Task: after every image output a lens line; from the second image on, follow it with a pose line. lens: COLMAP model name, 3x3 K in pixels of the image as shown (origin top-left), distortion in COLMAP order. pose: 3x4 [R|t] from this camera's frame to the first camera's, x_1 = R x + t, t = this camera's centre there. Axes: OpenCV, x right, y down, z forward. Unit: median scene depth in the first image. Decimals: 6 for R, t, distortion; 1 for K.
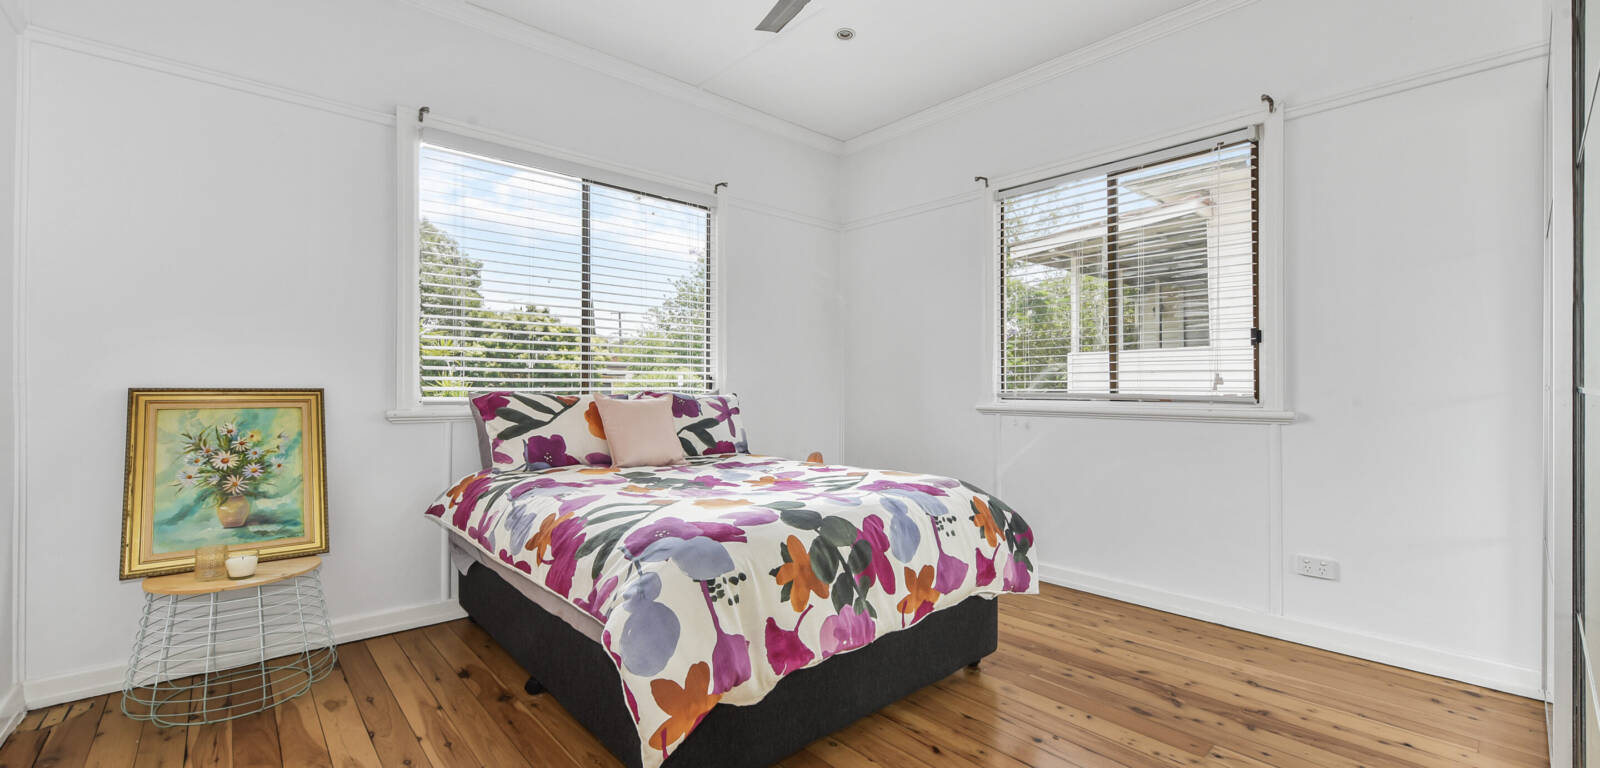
lens RADIAL K [[640.1, 0, 800.0], [0, 640.1, 383.6], [0, 0, 1]] dist [0.001368, 0.000271]
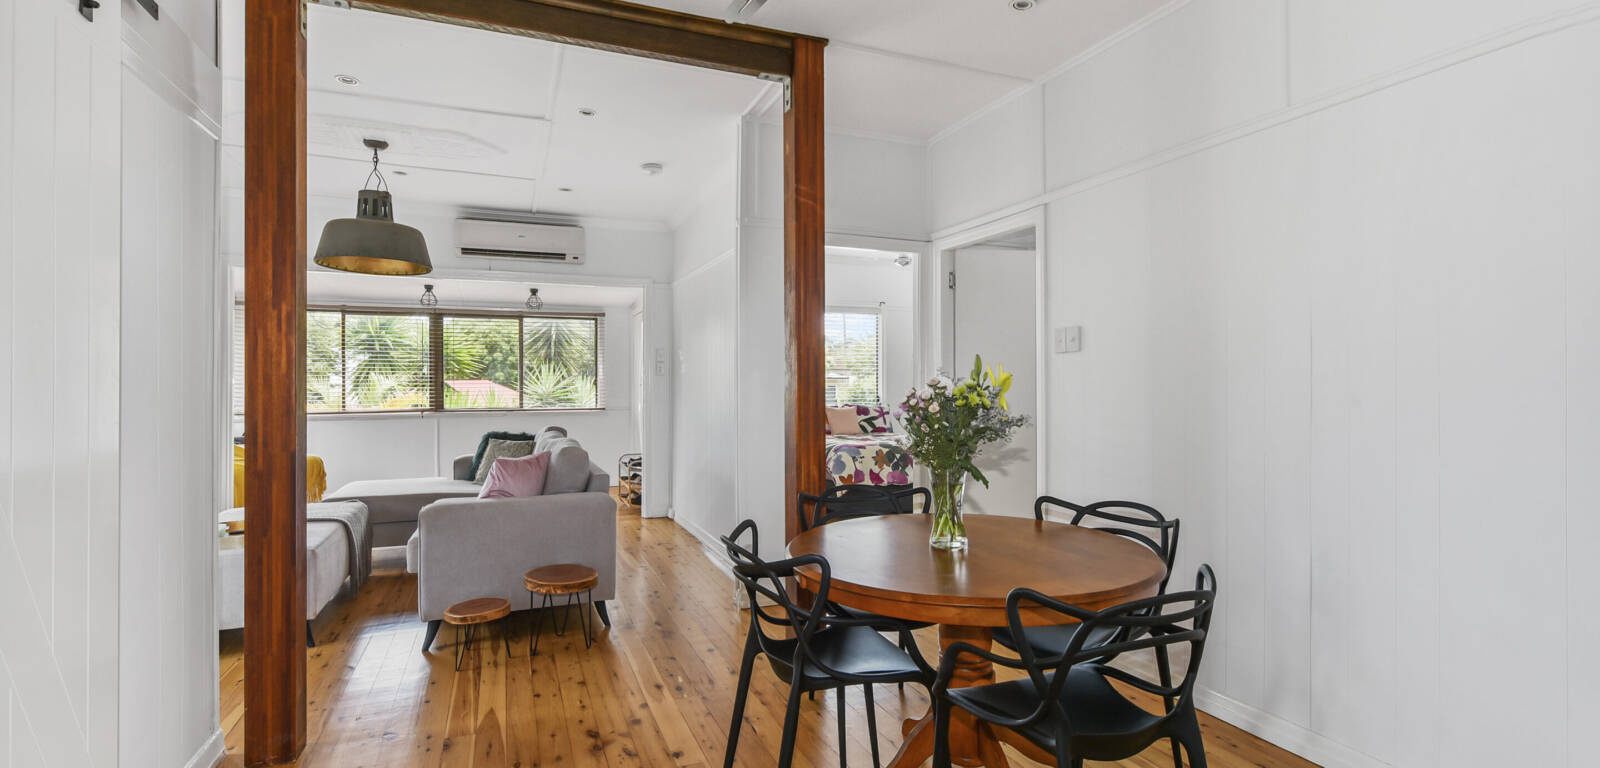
lens RADIAL K [[718.0, 0, 799.1], [0, 718.0, 384.3], [0, 0, 1]] dist [0.003929, 0.000371]
pose [[0.942651, -0.005161, -0.333740, 0.842012], [0.005863, 0.999982, 0.001095, -0.114678], [0.333729, -0.002988, 0.942664, -2.708282]]
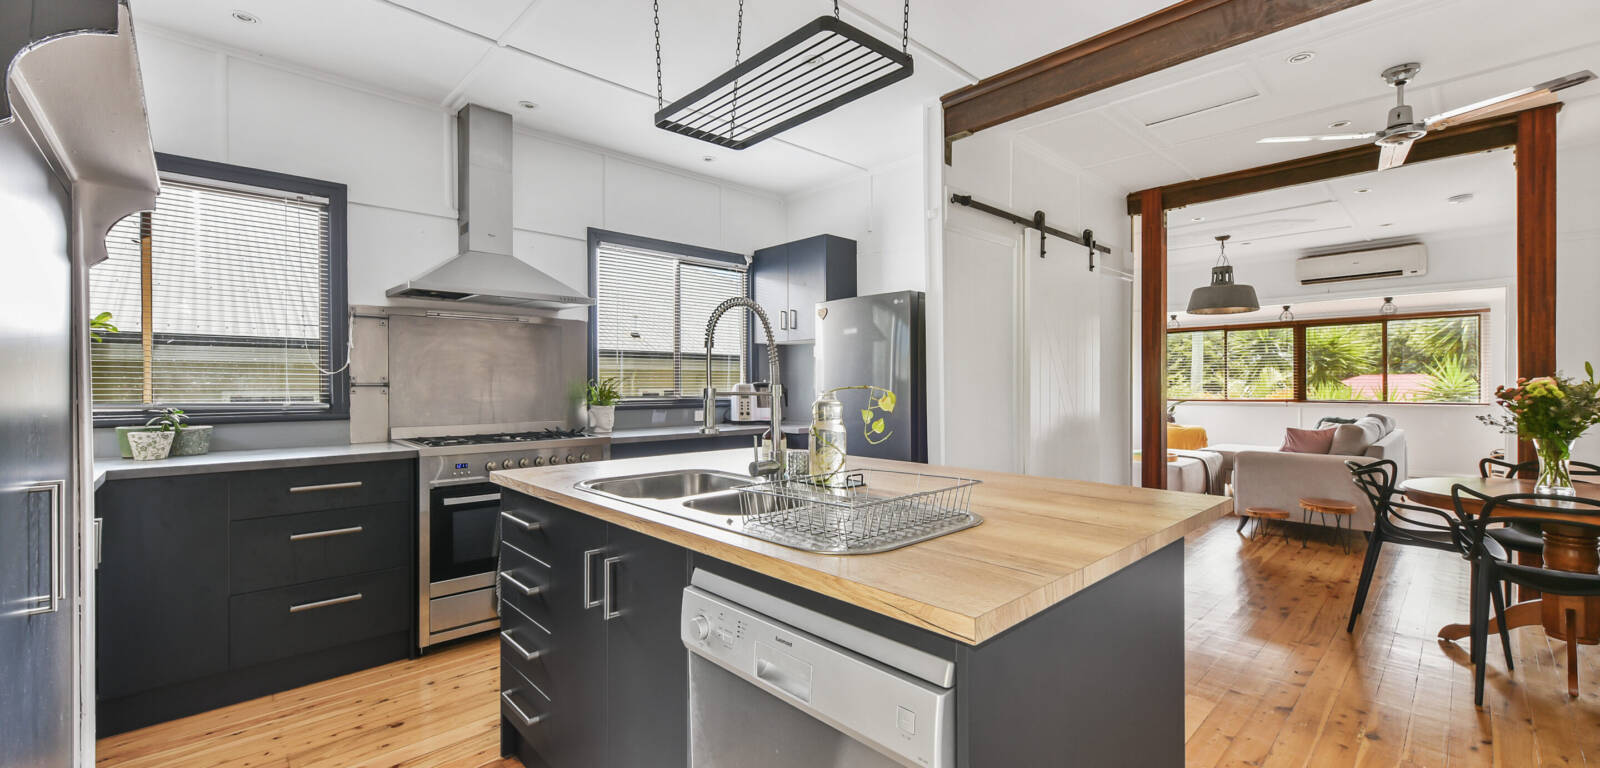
lens RADIAL K [[640.1, 0, 798.6], [0, 640.1, 384.7], [0, 0, 1]] dist [0.001368, 0.000271]
pose [[0.035599, 0.000293, -0.999366, 5.691891], [0.006623, 0.999978, 0.000529, -0.131272], [0.999344, -0.006638, 0.035596, -5.224753]]
